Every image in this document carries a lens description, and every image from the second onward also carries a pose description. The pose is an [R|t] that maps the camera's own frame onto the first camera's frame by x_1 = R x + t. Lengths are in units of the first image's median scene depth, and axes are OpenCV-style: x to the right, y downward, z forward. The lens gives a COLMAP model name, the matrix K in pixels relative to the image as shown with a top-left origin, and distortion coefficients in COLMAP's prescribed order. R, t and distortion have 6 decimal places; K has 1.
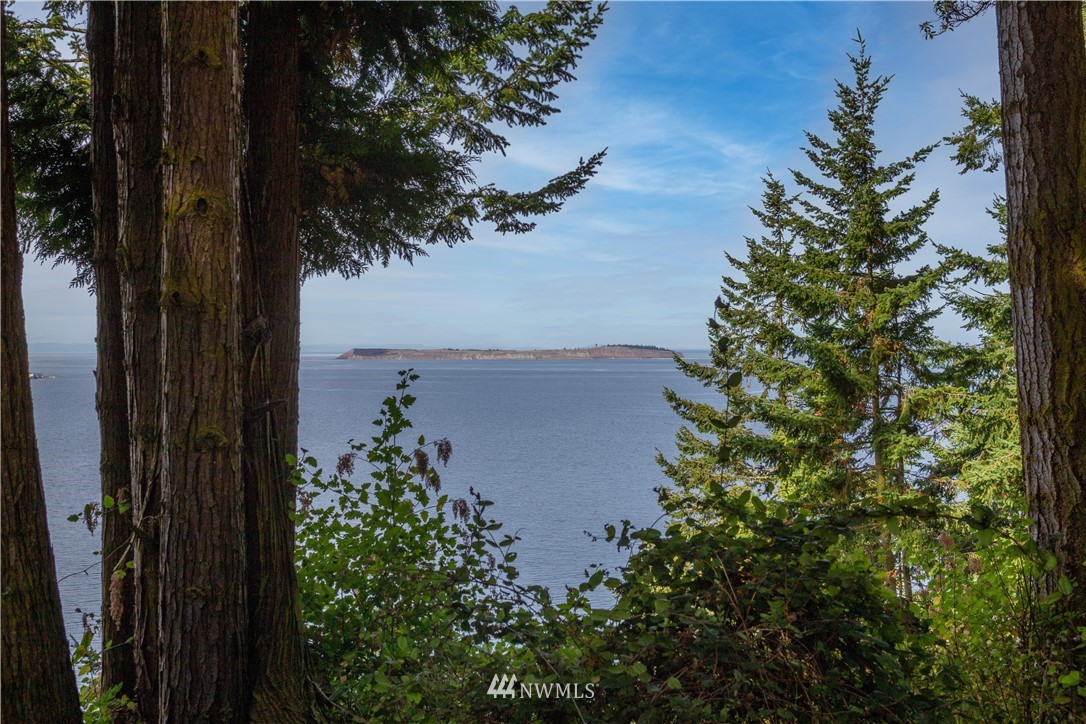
lens RADIAL K [[1200.2, 0, 532.2], [0, 1200.2, 369.2], [0, 0, 1]] dist [-0.010104, 0.000000]
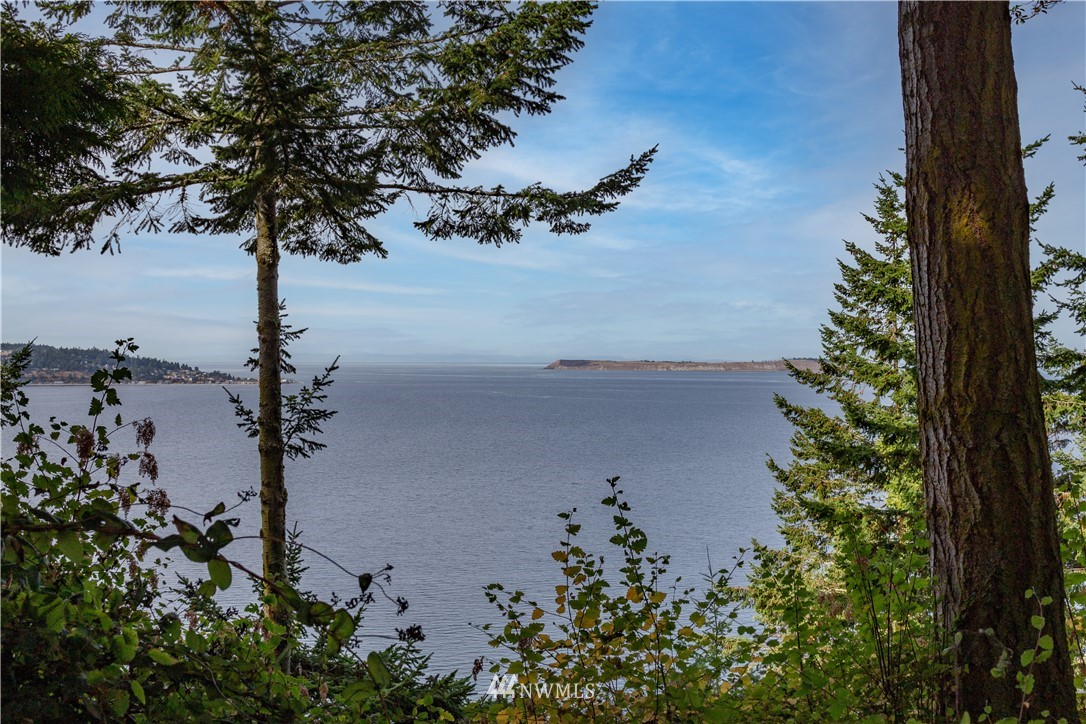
lens RADIAL K [[1079.7, 0, 535.5], [0, 1079.7, 362.4], [0, 0, 1]] dist [-0.002807, 0.000000]
pose [[0.982574, 0.009723, -0.185617, 0.129529], [-0.012823, 0.999798, -0.015507, 0.009958], [0.185429, 0.017617, 0.982500, 0.111313]]
